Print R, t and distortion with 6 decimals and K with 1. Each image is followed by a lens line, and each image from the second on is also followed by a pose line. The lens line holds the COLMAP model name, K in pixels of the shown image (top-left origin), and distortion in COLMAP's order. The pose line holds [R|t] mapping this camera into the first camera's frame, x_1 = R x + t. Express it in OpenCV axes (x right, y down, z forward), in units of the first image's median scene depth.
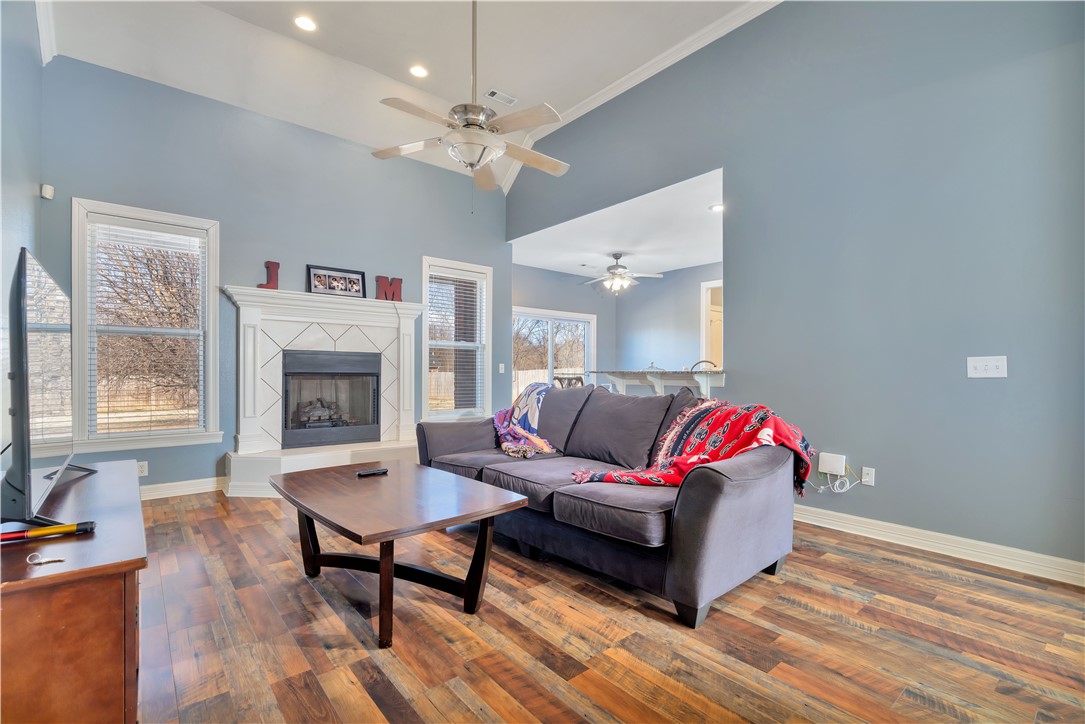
lens RADIAL K [[488.9, 0, 543.2], [0, 488.9, 378.5], [0, 0, 1]] dist [-0.002359, 0.000215]
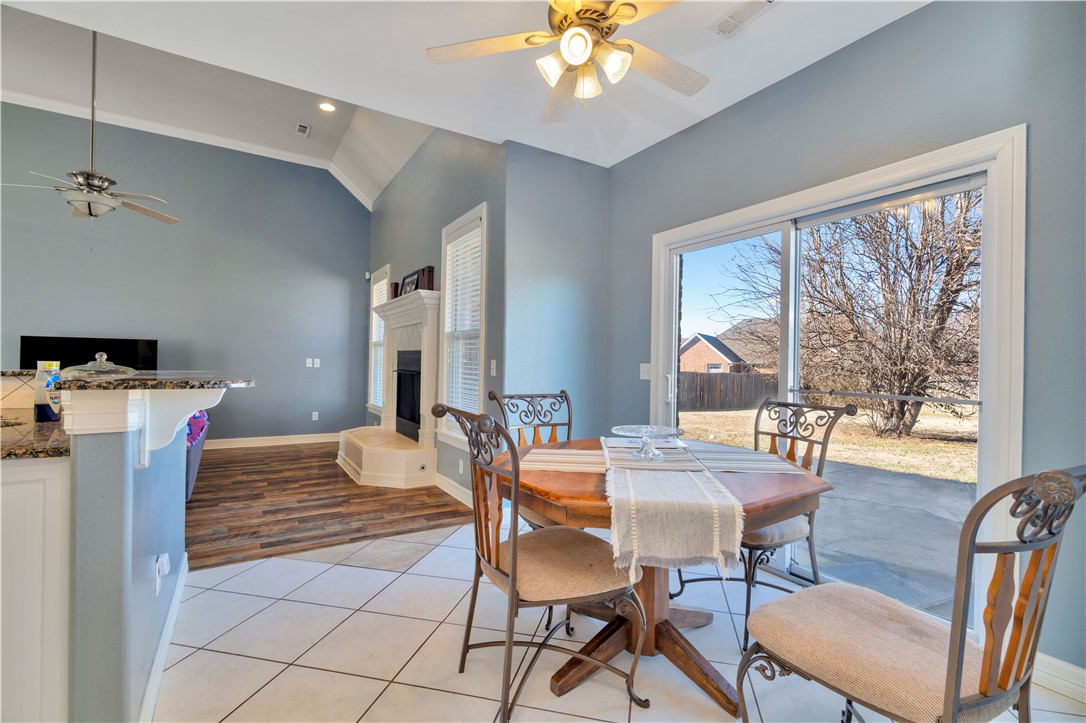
lens RADIAL K [[490.0, 0, 543.0], [0, 490.0, 361.5], [0, 0, 1]] dist [-0.008282, 0.001425]
pose [[-0.143648, -0.012263, -0.989553, 0.618017], [-0.031448, 0.999475, -0.007821, -0.034167], [0.989129, 0.029996, -0.143959, 1.495517]]
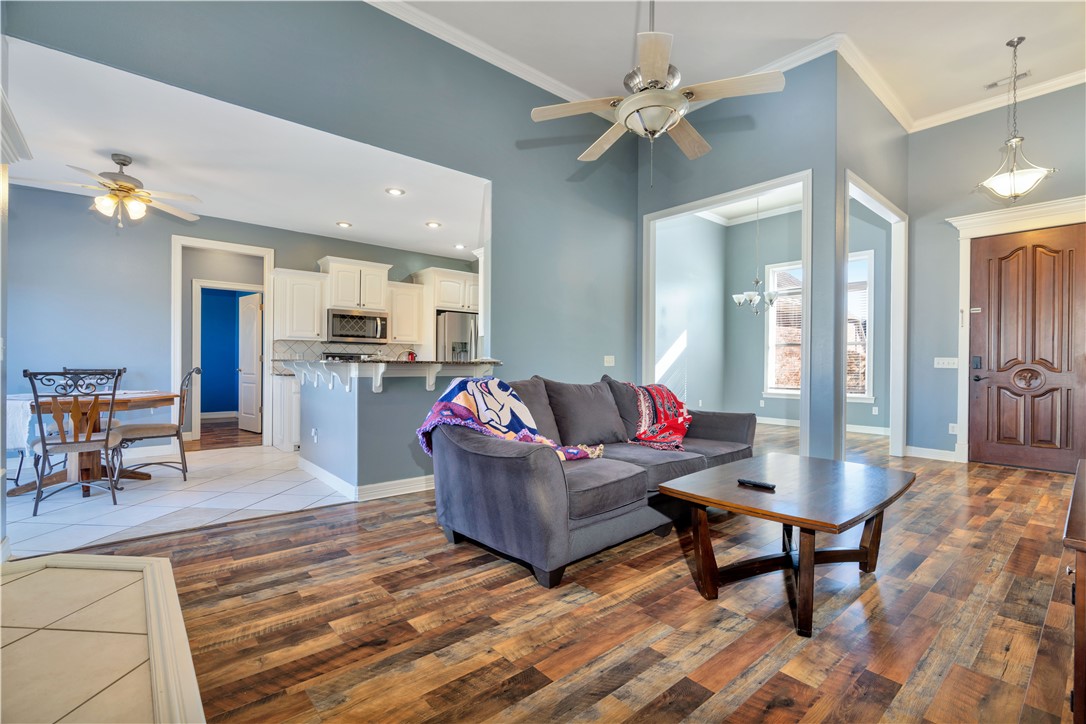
lens RADIAL K [[489.4, 0, 543.7], [0, 489.4, 378.5], [0, 0, 1]] dist [-0.002359, 0.000215]
pose [[-0.009668, -0.030021, 0.999503, -0.636217], [0.010395, 0.999492, 0.030121, -0.008418], [-0.999899, 0.010681, -0.009351, 0.738882]]
